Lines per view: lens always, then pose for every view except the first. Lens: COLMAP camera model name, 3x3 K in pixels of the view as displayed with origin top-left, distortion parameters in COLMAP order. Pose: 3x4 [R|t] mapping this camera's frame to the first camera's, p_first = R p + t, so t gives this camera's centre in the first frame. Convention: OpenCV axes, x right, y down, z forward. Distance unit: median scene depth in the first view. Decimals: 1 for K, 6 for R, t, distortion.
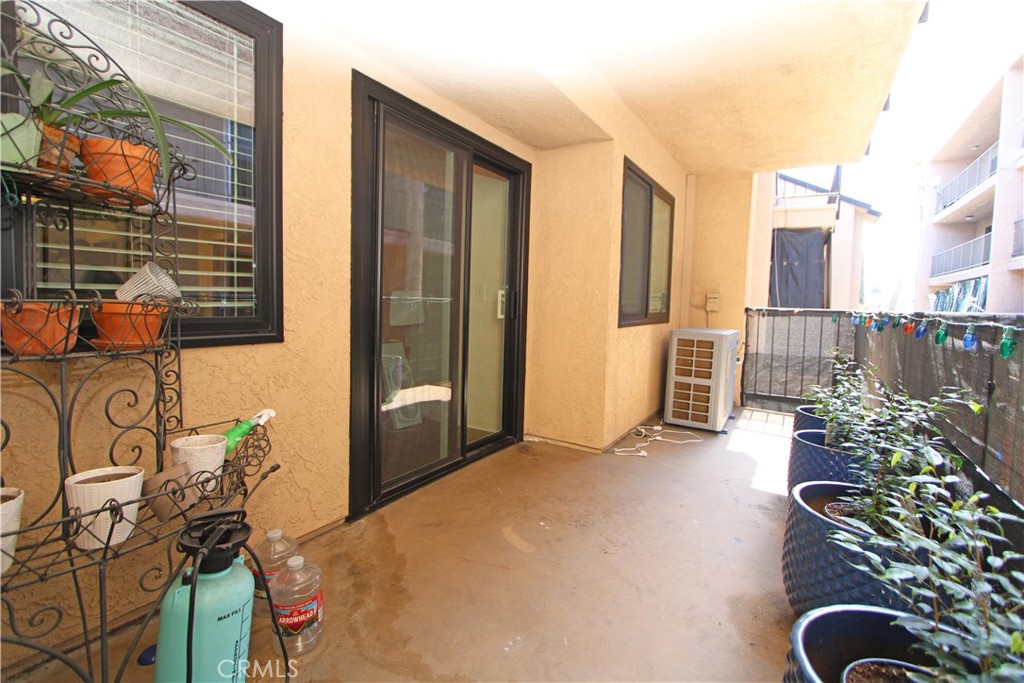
lens RADIAL K [[469.0, 0, 511.6], [0, 469.0, 321.4], [0, 0, 1]] dist [-0.002829, -0.000150]
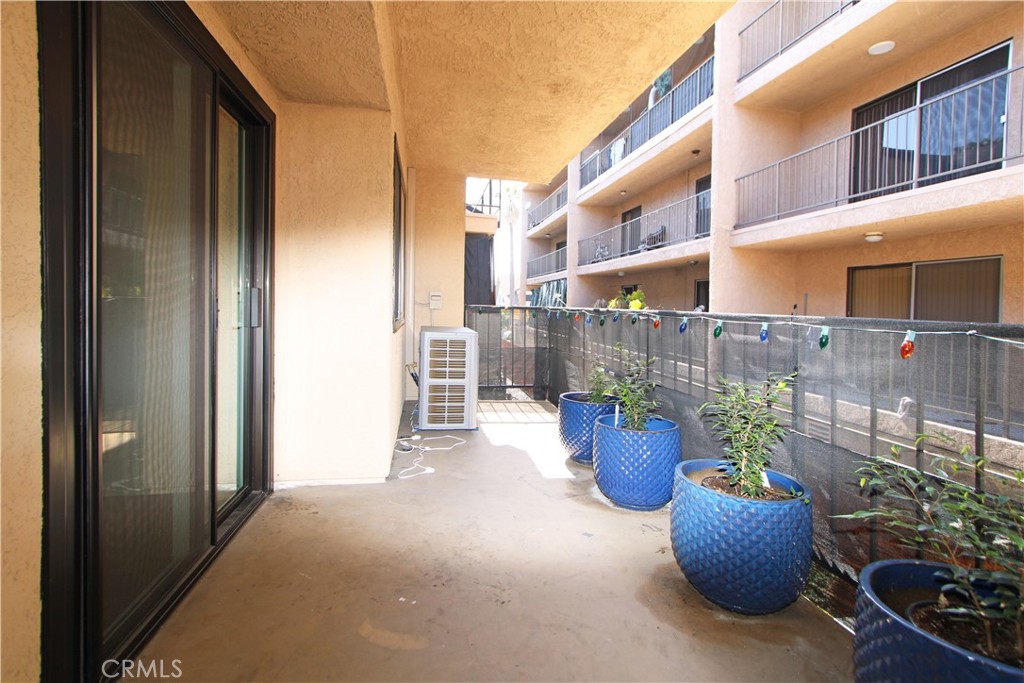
lens RADIAL K [[477.4, 0, 513.9], [0, 477.4, 318.7], [0, 0, 1]] dist [-0.002427, -0.000298]
pose [[0.734331, -0.031038, 0.678081, -0.182337], [0.027078, 0.999498, 0.016426, -0.017424], [-0.678251, 0.006299, 0.734804, 0.180707]]
